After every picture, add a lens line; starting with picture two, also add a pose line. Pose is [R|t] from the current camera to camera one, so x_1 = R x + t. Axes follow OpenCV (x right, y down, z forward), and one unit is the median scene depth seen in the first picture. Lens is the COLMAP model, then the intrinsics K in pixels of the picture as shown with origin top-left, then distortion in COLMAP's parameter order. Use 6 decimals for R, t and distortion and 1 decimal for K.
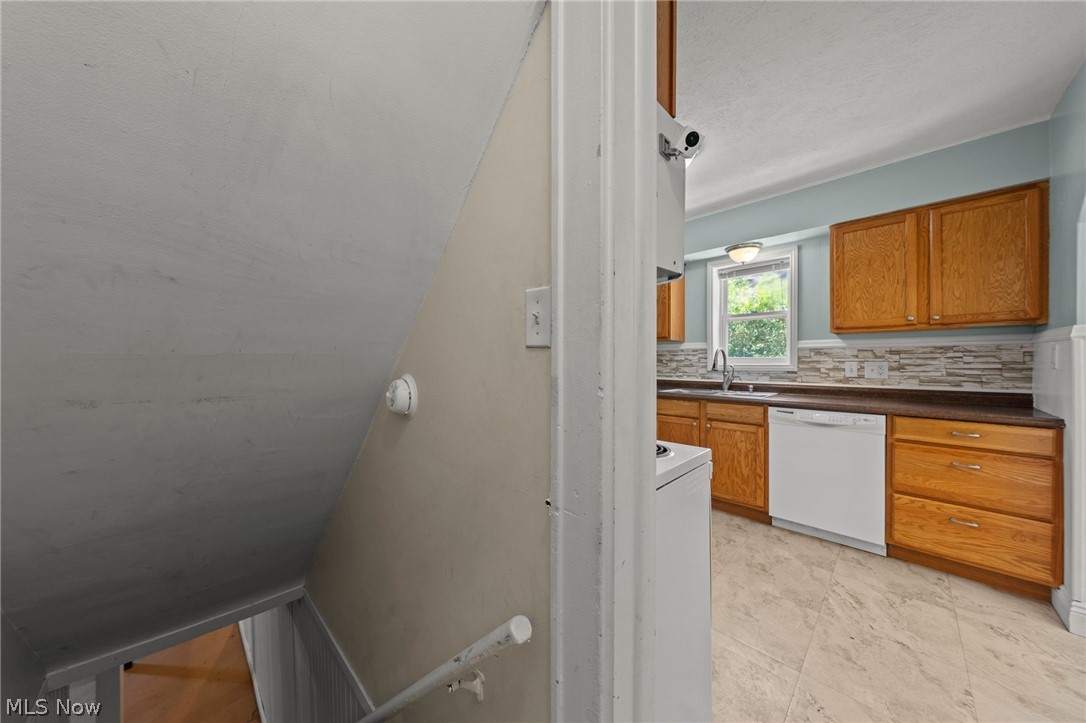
lens RADIAL K [[363.3, 0, 543.1], [0, 363.3, 361.6], [0, 0, 1]] dist [0.013276, 0.000060]
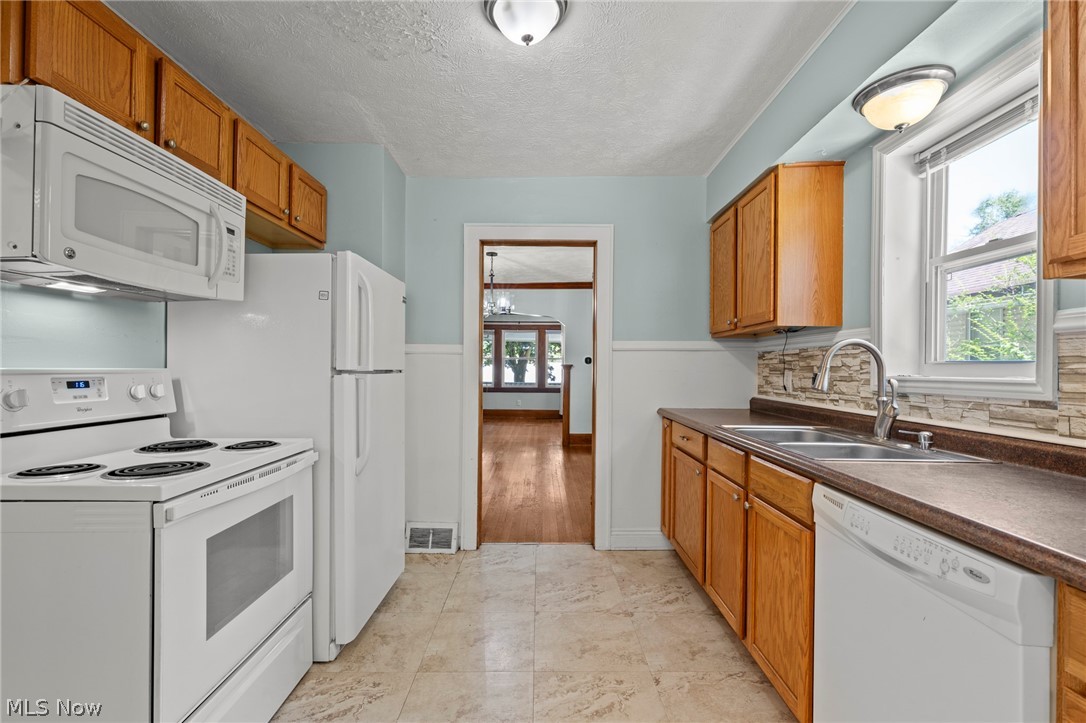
lens RADIAL K [[466.2, 0, 539.1], [0, 466.2, 363.9], [0, 0, 1]] dist [-0.003318, -0.000707]
pose [[0.703635, 0.005132, -0.710543, 0.653361], [-0.013370, 0.999893, -0.006018, 0.000867], [0.710436, 0.013735, 0.703628, 0.363576]]
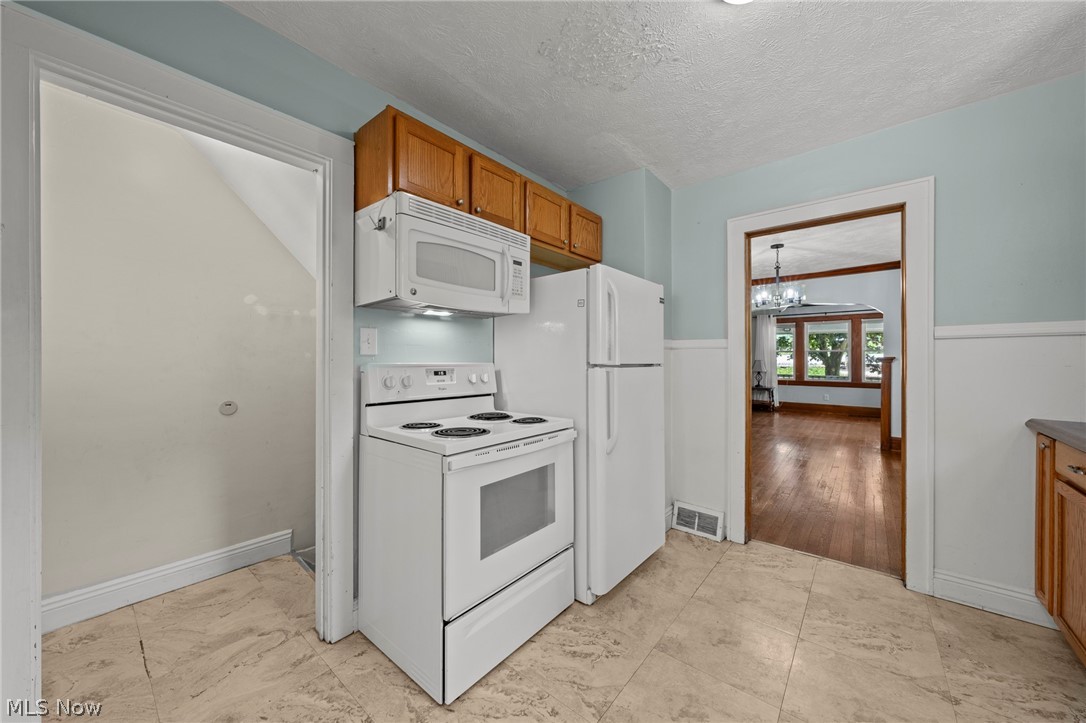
lens RADIAL K [[385.1, 0, 546.3], [0, 385.1, 357.3], [0, 0, 1]] dist [-0.003140, 0.000568]
pose [[0.087806, 0.000046, -0.996138, 0.631561], [-0.005881, 0.999983, -0.000473, -0.001451], [0.996120, 0.005900, 0.087805, 0.485048]]
